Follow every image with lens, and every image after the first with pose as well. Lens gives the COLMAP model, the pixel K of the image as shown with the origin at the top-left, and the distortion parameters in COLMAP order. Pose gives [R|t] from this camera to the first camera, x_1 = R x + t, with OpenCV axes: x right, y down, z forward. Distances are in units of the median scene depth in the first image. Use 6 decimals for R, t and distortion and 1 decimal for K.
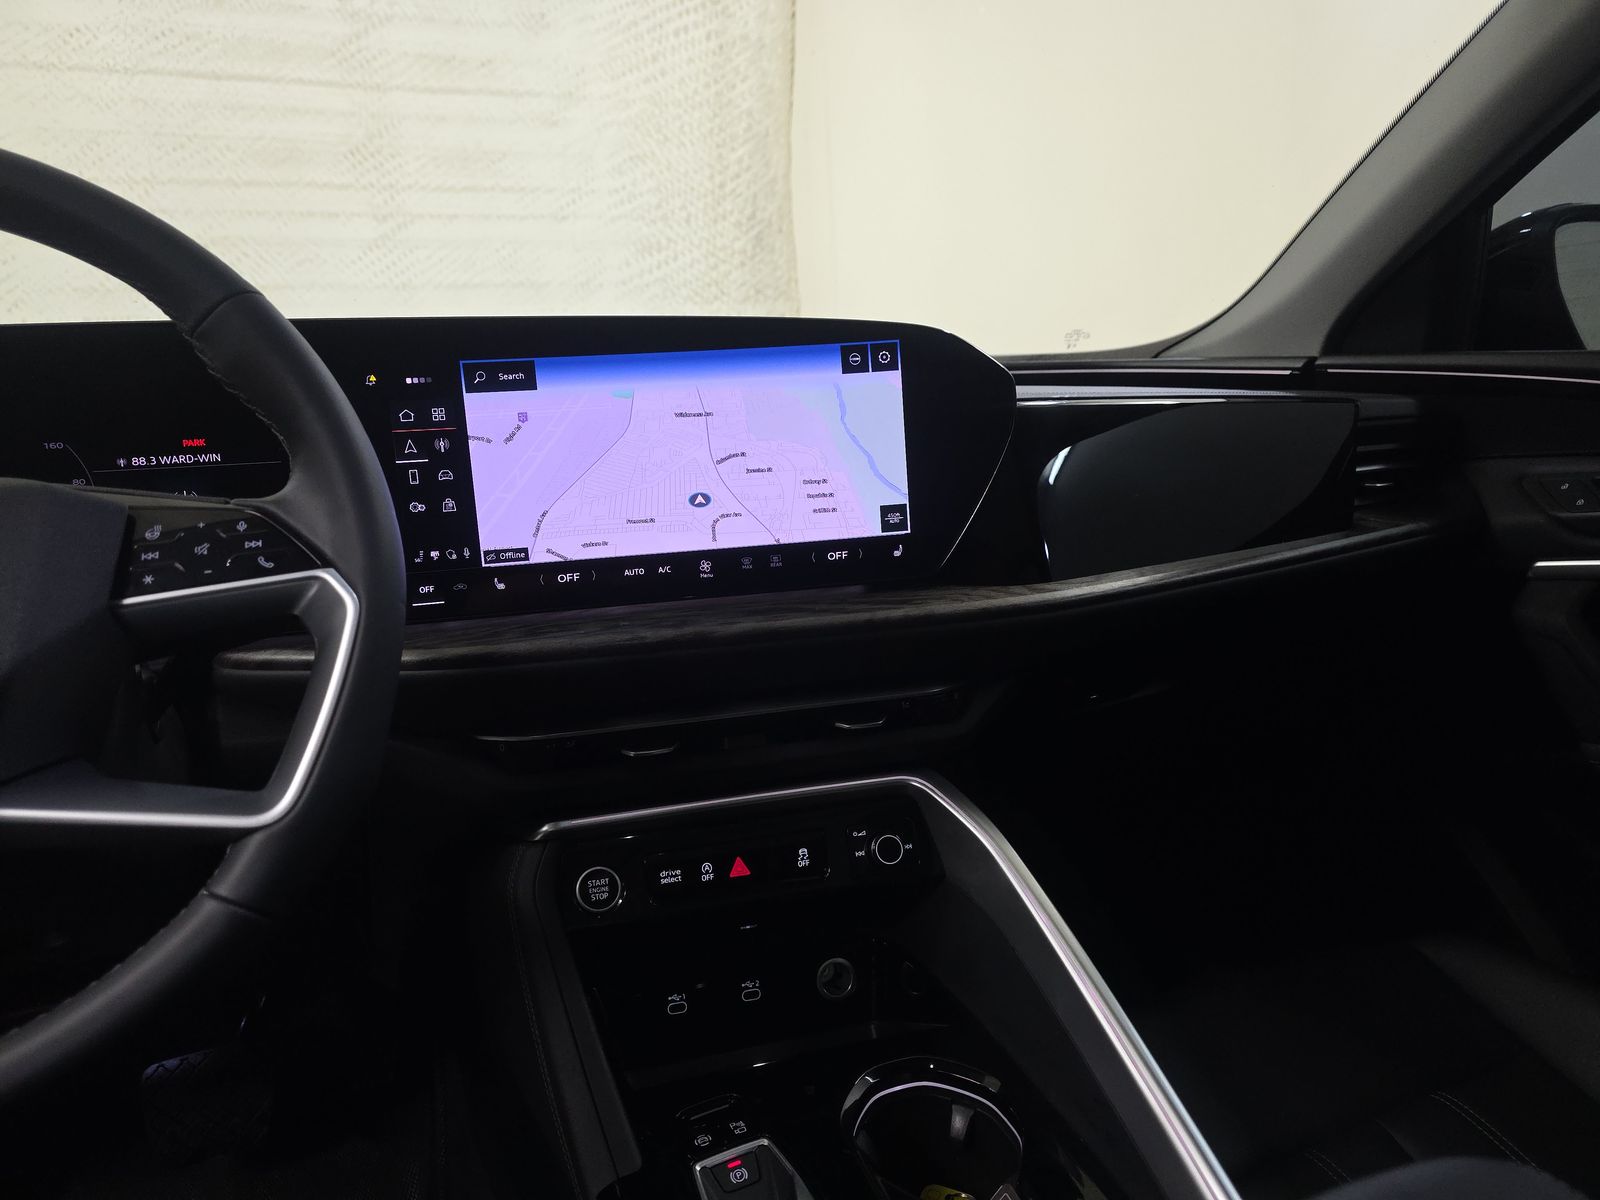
lens RADIAL K [[1075.3, 0, 800.0], [0, 1075.3, 600.0], [0, 0, 1]] dist [0.015731, -0.003683]
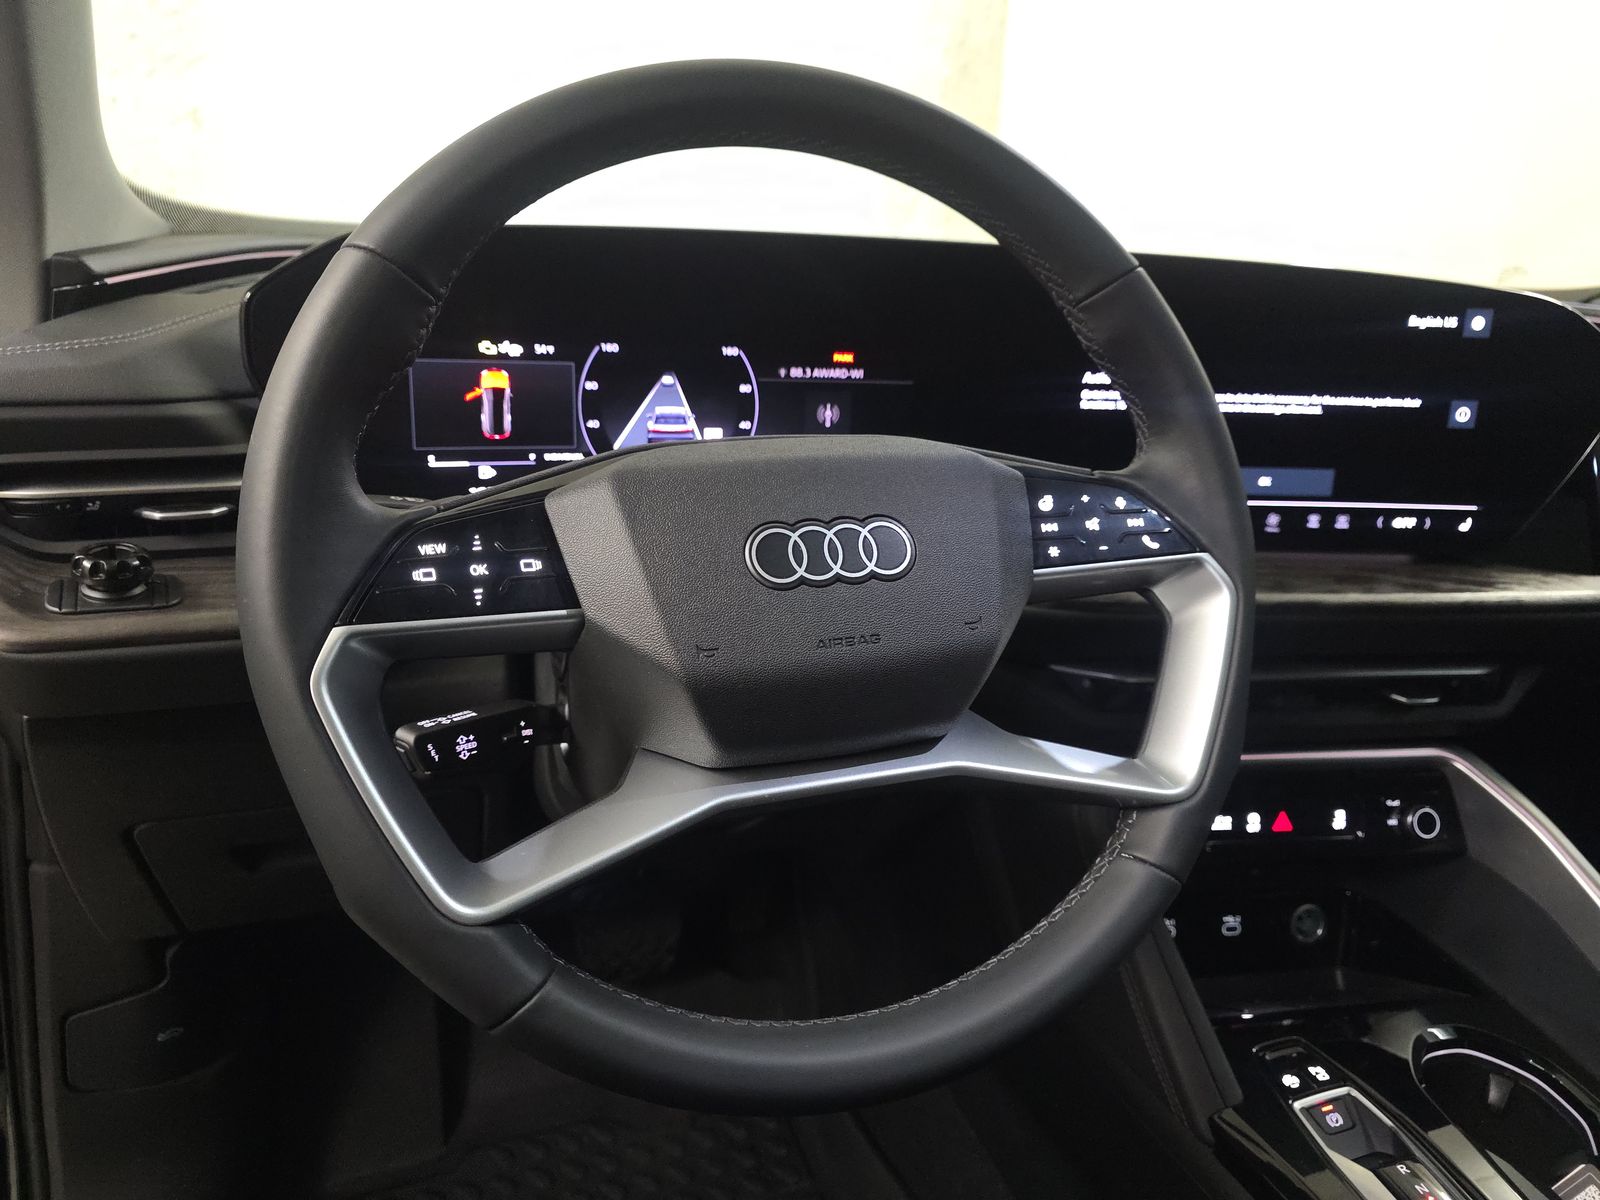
lens RADIAL K [[1075.3, 0, 800.0], [0, 1075.3, 600.0], [0, 0, 1]] dist [0.015731, -0.003683]
pose [[0.989986, 0.121427, -0.071997, -0.499842], [-0.110343, 0.983720, 0.141841, -0.060143], [0.088048, -0.132476, 0.987268, -0.034142]]
